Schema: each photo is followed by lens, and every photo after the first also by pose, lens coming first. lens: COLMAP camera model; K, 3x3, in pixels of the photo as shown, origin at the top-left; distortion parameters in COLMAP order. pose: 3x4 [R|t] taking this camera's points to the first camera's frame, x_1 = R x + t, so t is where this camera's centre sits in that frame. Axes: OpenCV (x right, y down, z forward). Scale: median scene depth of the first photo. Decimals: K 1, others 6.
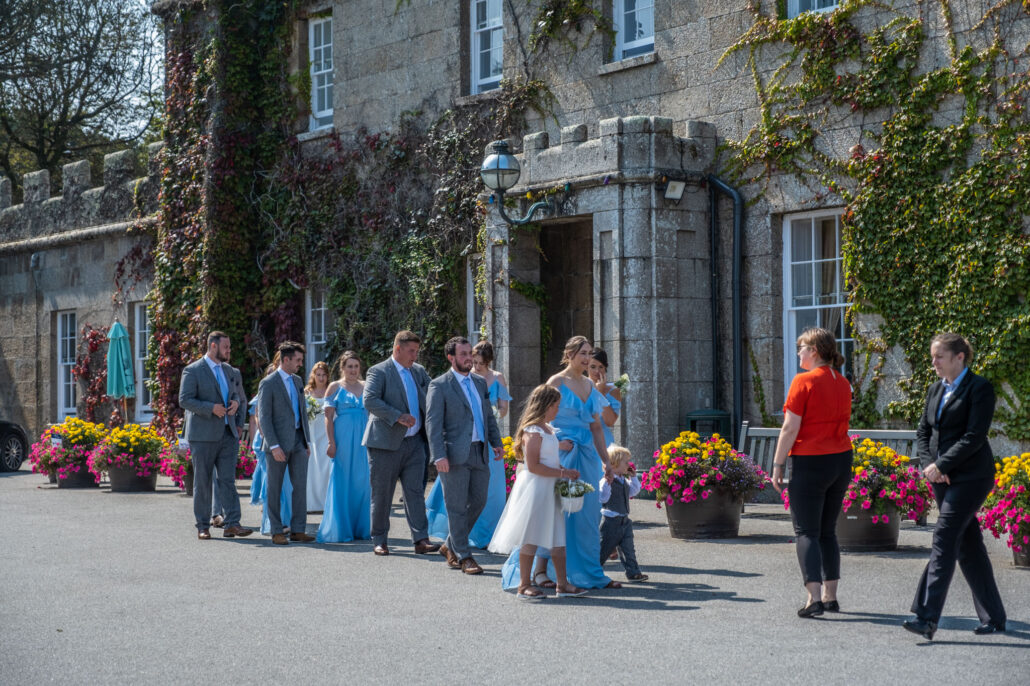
lens RADIAL K [[1902.9, 0, 517.4], [0, 1902.9, 365.3], [0, 0, 1]] dist [-0.016228, 0.000000]
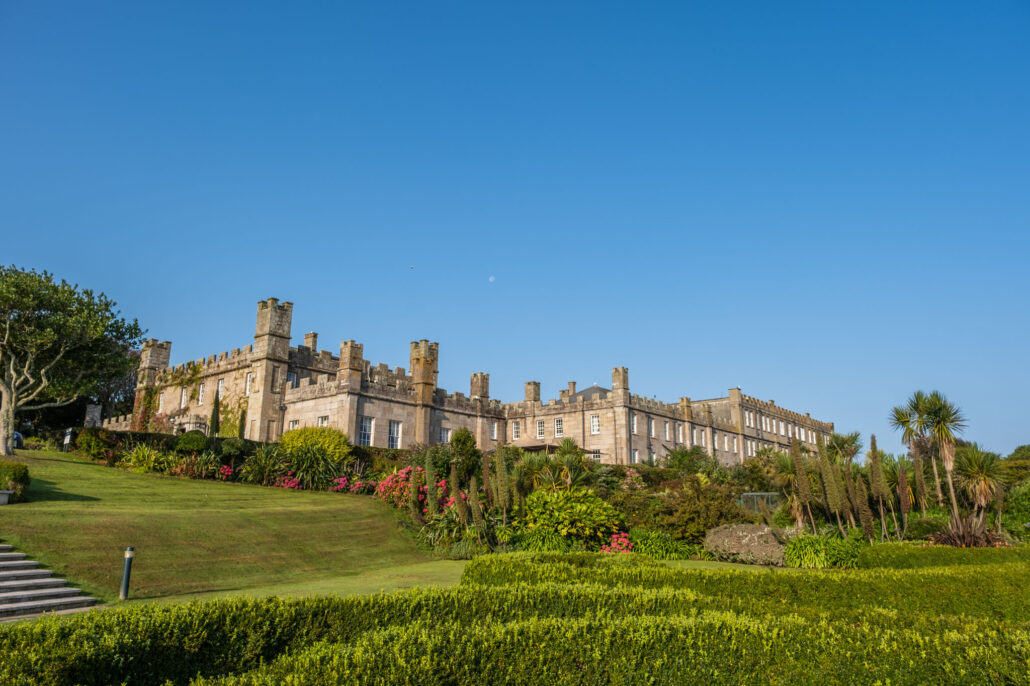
lens RADIAL K [[701.2, 0, 522.3], [0, 701.2, 344.3], [0, 0, 1]] dist [-0.023372, 0.011569]
pose [[0.974551, 0.069280, 0.213192, 0.671161], [-0.021123, 0.975193, -0.220345, 0.155623], [-0.223169, 0.210234, 0.951839, -1.734267]]
